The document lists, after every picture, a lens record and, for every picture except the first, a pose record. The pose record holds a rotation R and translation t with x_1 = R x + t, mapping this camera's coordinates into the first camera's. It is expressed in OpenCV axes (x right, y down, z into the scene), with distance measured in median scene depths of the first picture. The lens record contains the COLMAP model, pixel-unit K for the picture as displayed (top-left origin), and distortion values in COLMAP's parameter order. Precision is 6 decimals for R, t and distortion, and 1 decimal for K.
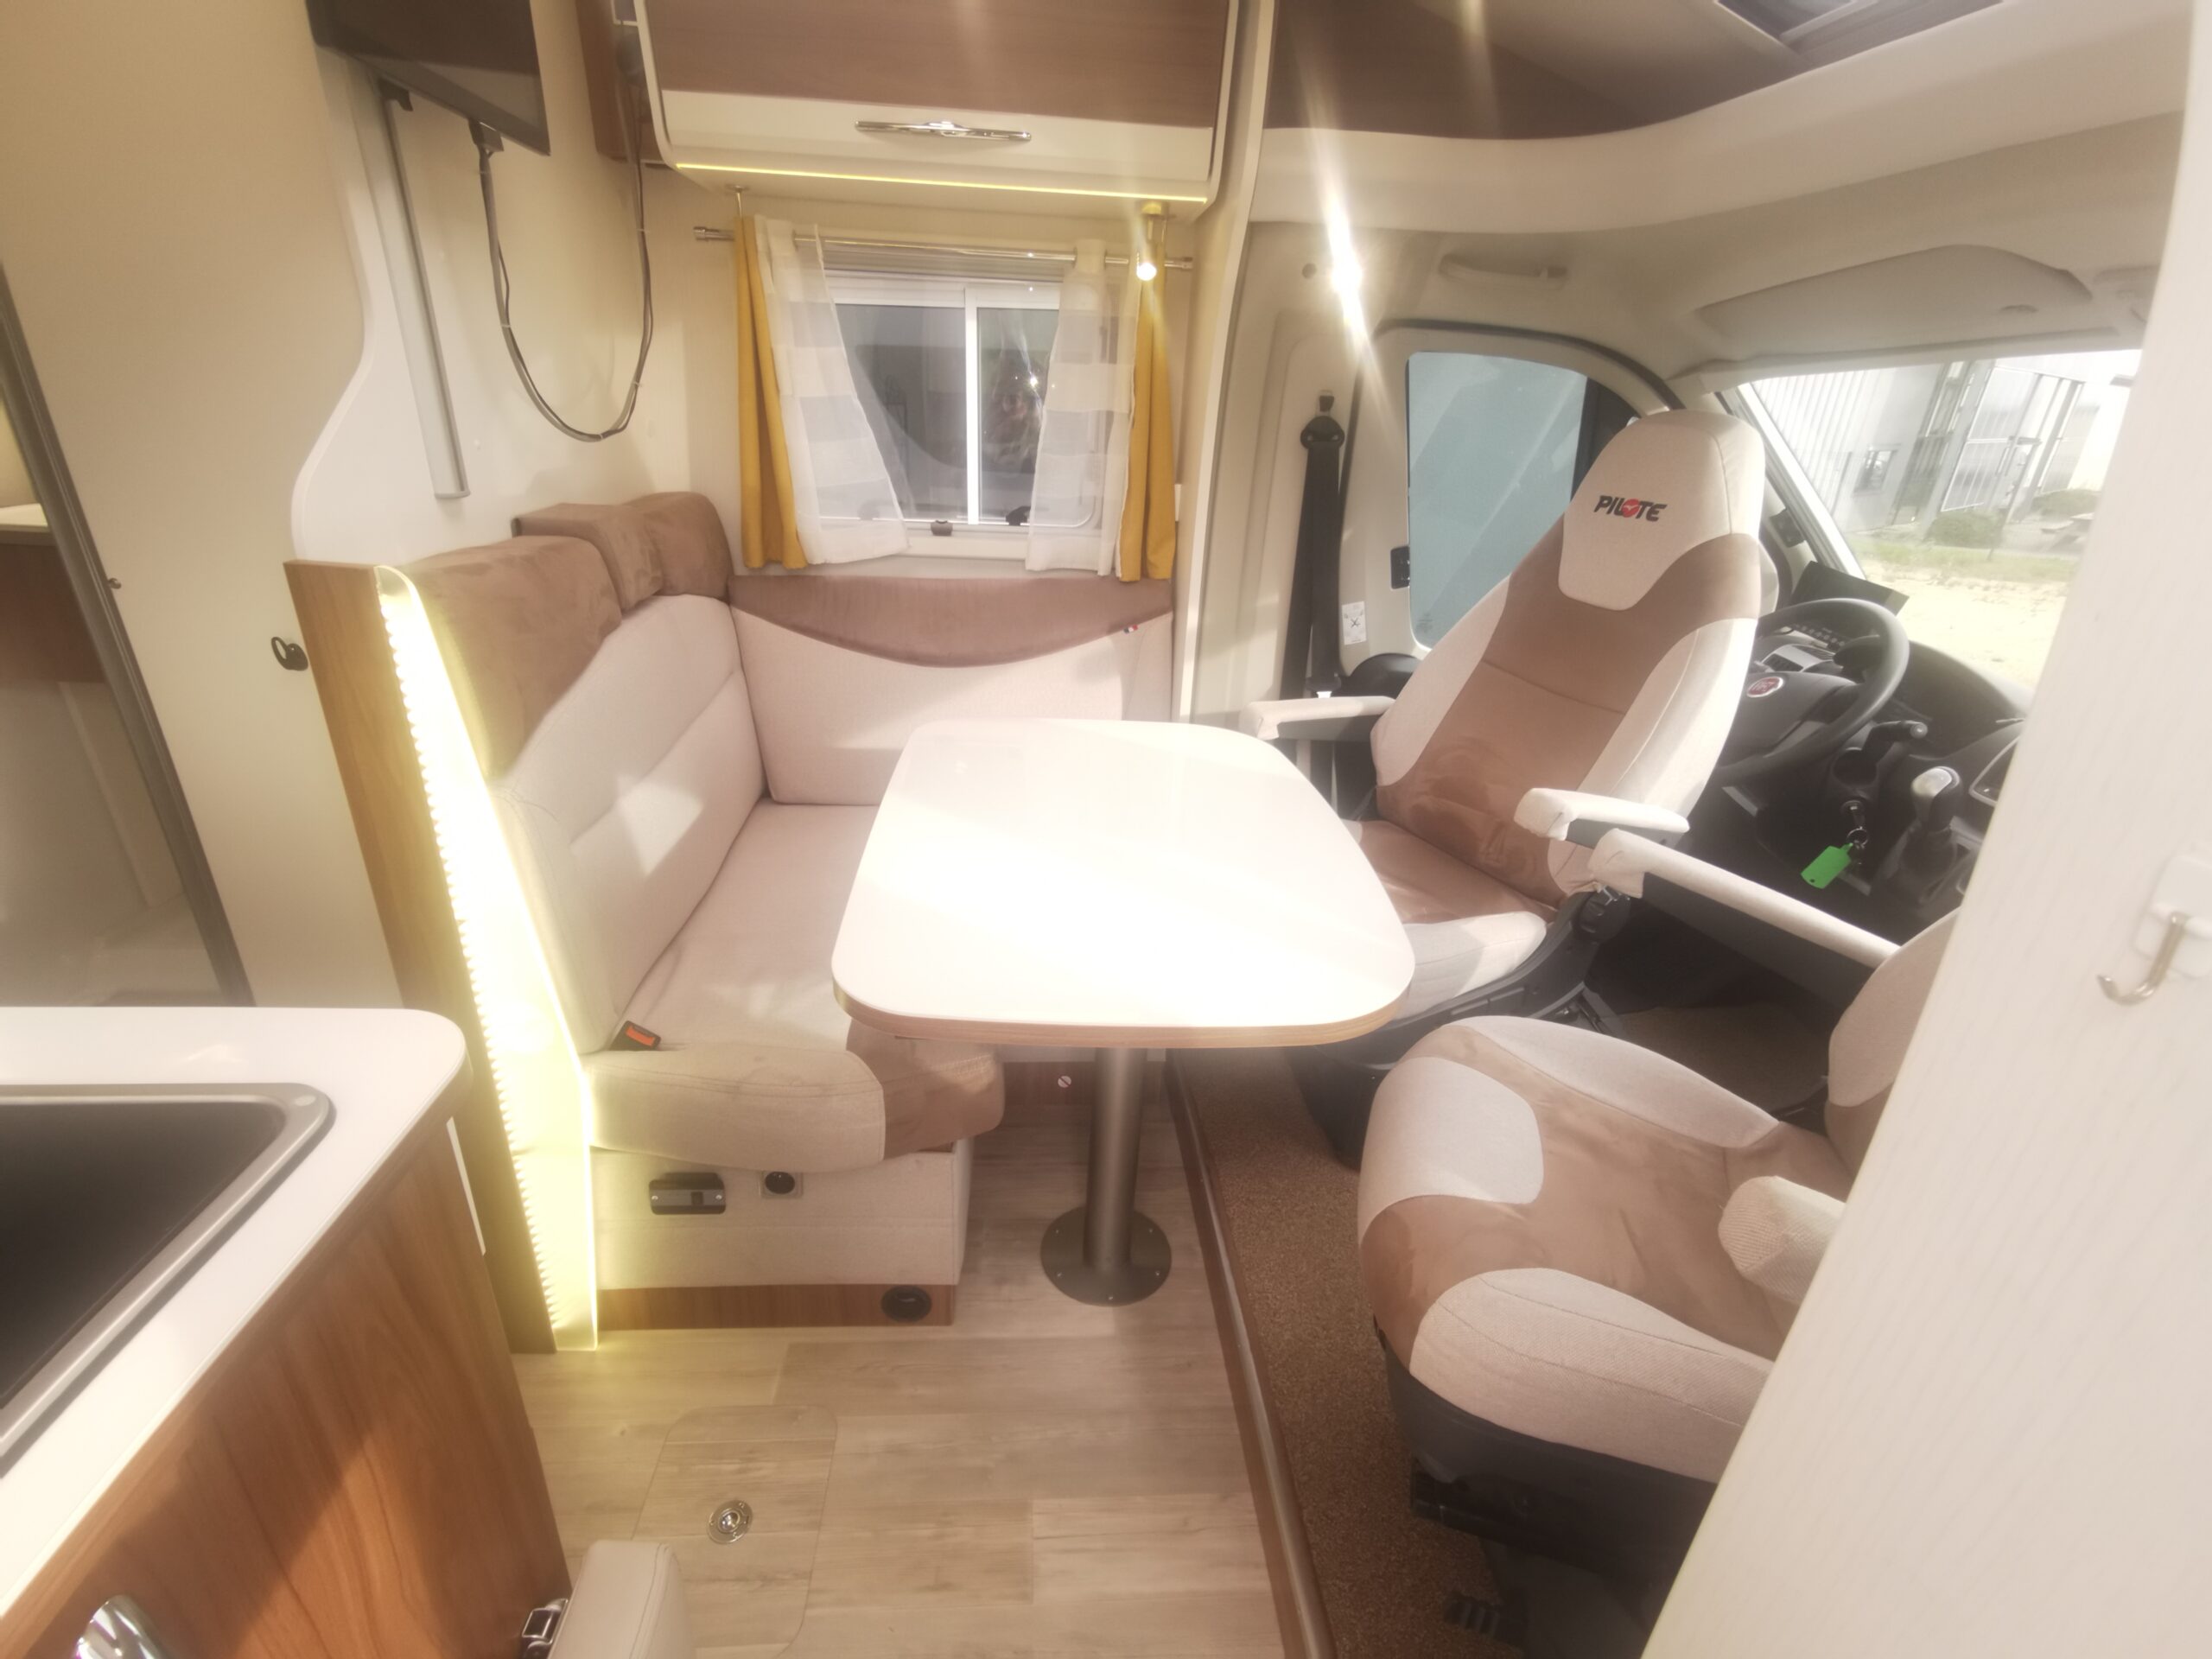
lens RADIAL K [[1014.5, 0, 1103.3], [0, 1014.5, 839.0], [0, 0, 1]] dist [0.003443, 0.000594]
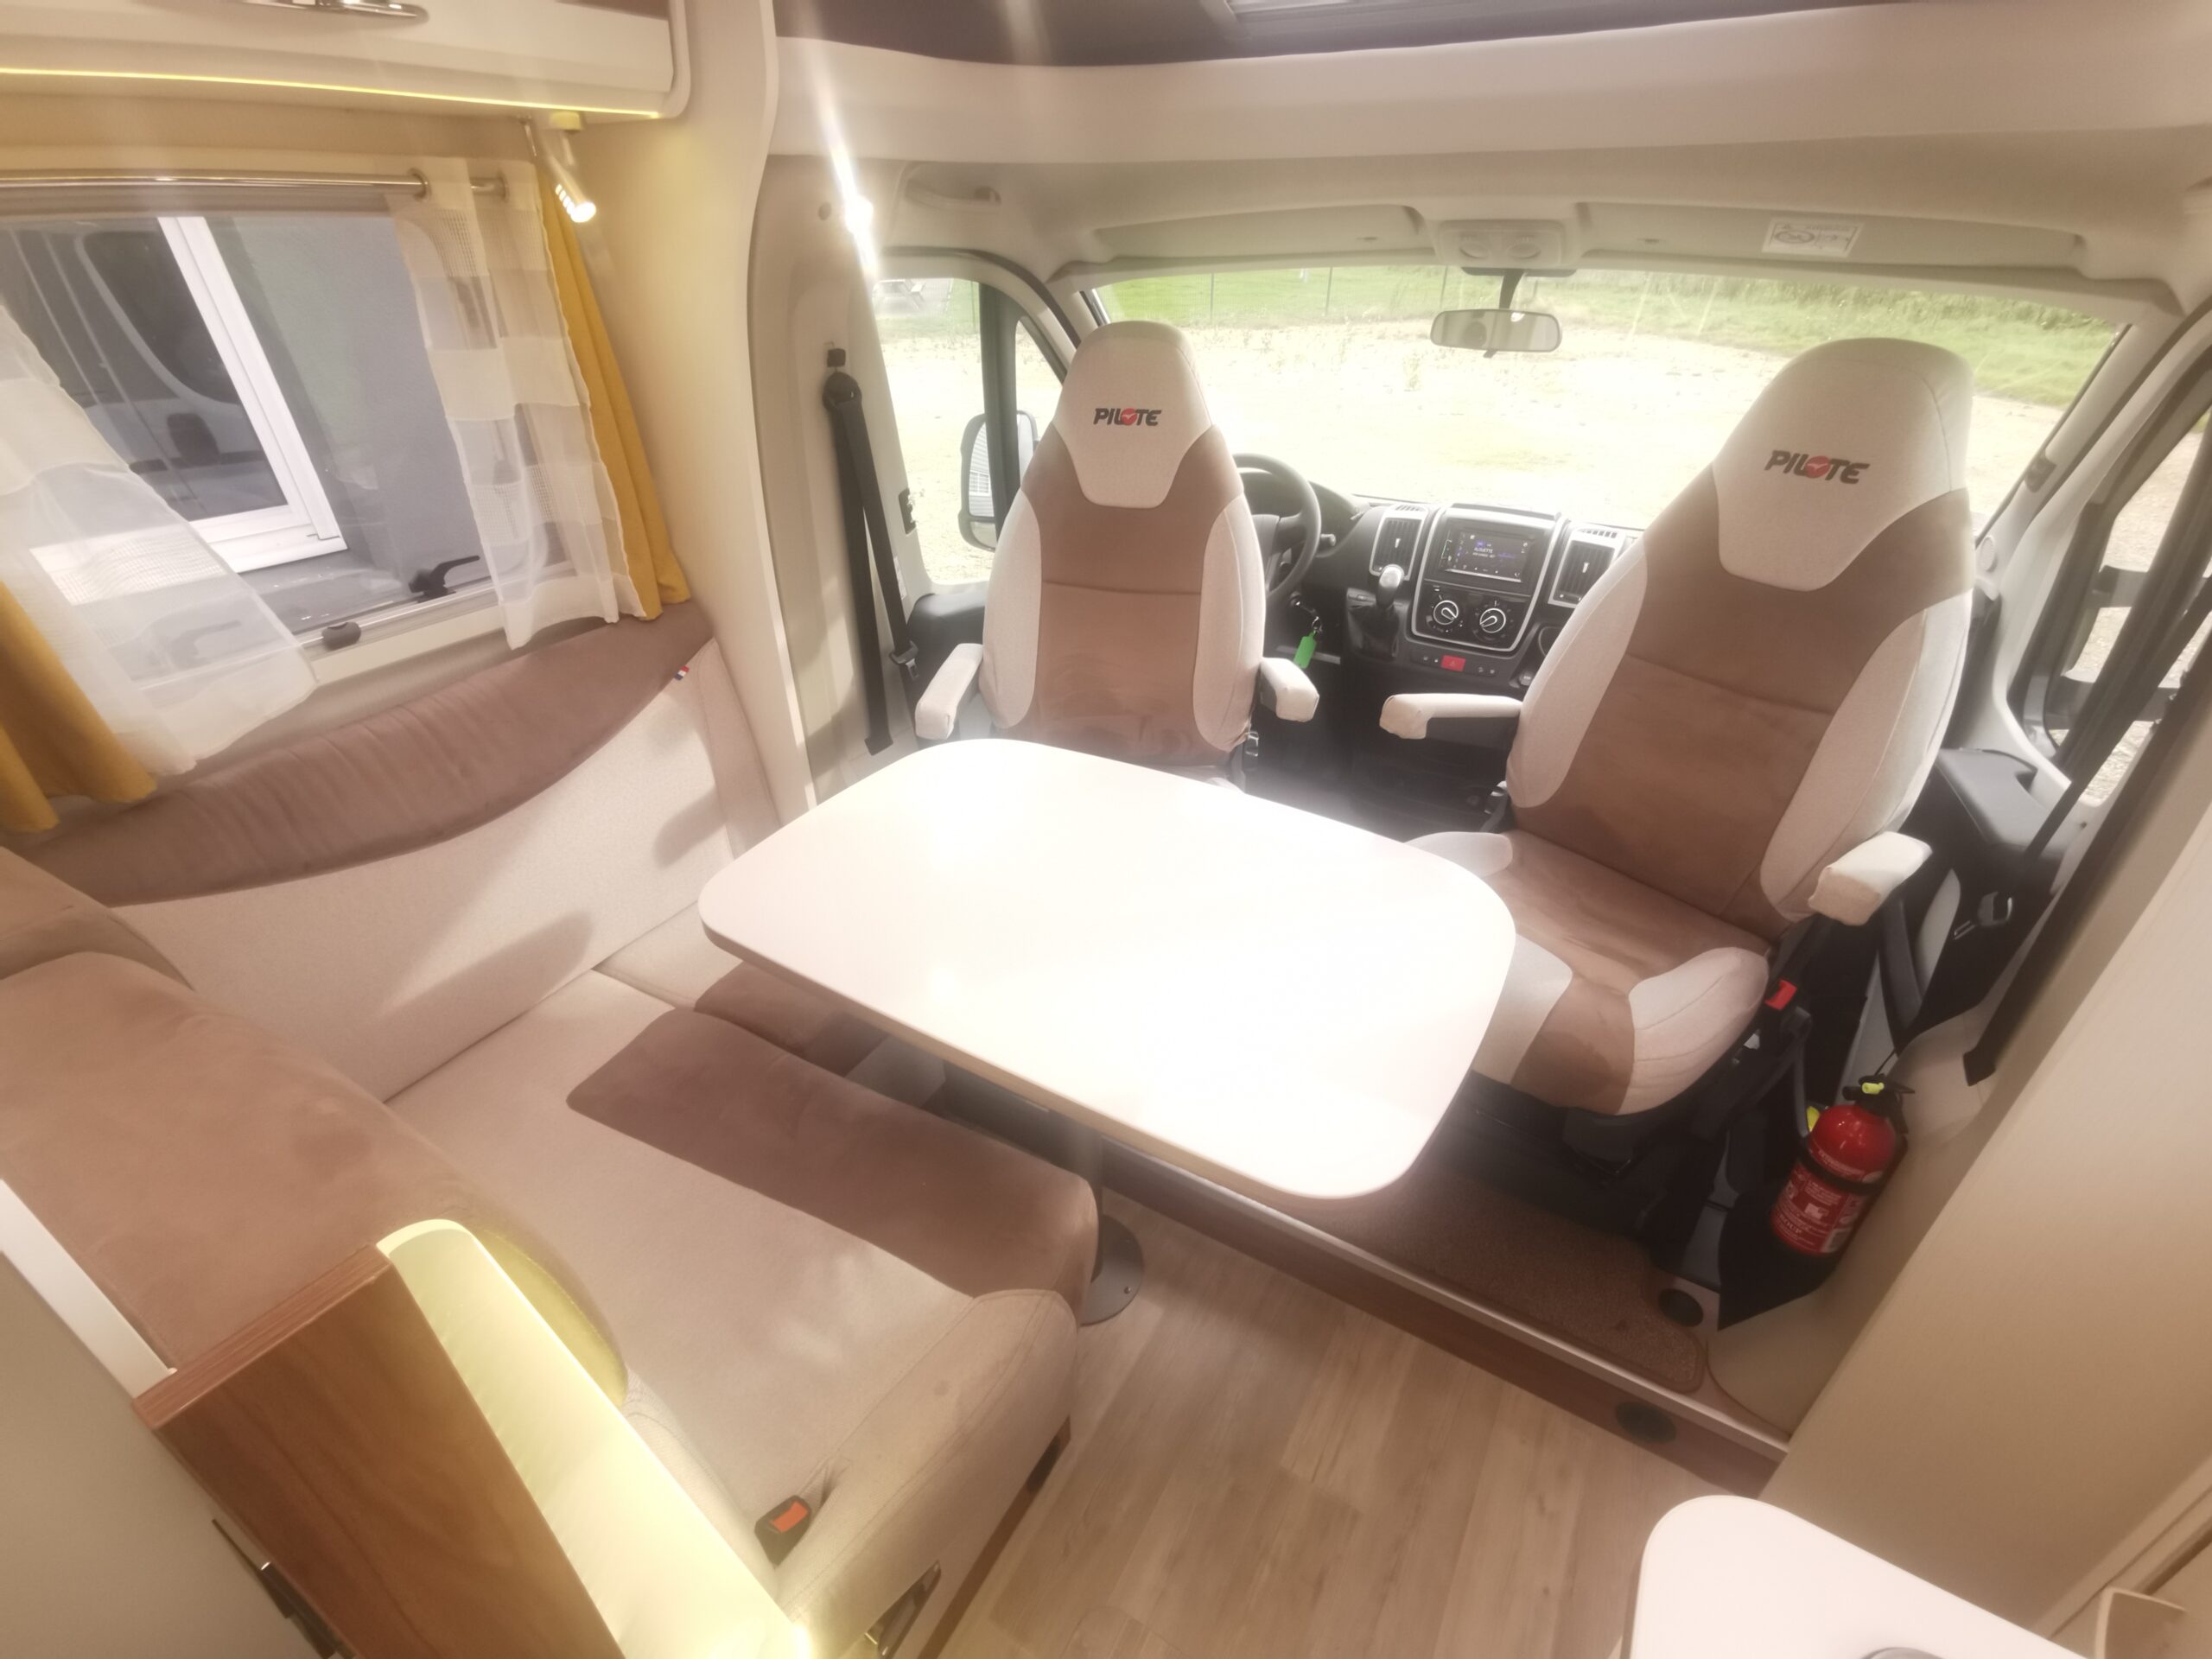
lens RADIAL K [[1014.5, 0, 1100.9], [0, 1014.5, 833.2], [0, 0, 1]] dist [0.003443, 0.000594]
pose [[0.572851, -0.475071, 0.667944, -0.464001], [0.365243, 0.877477, 0.310856, -0.277406], [-0.733784, 0.065888, 0.676180, 0.286531]]
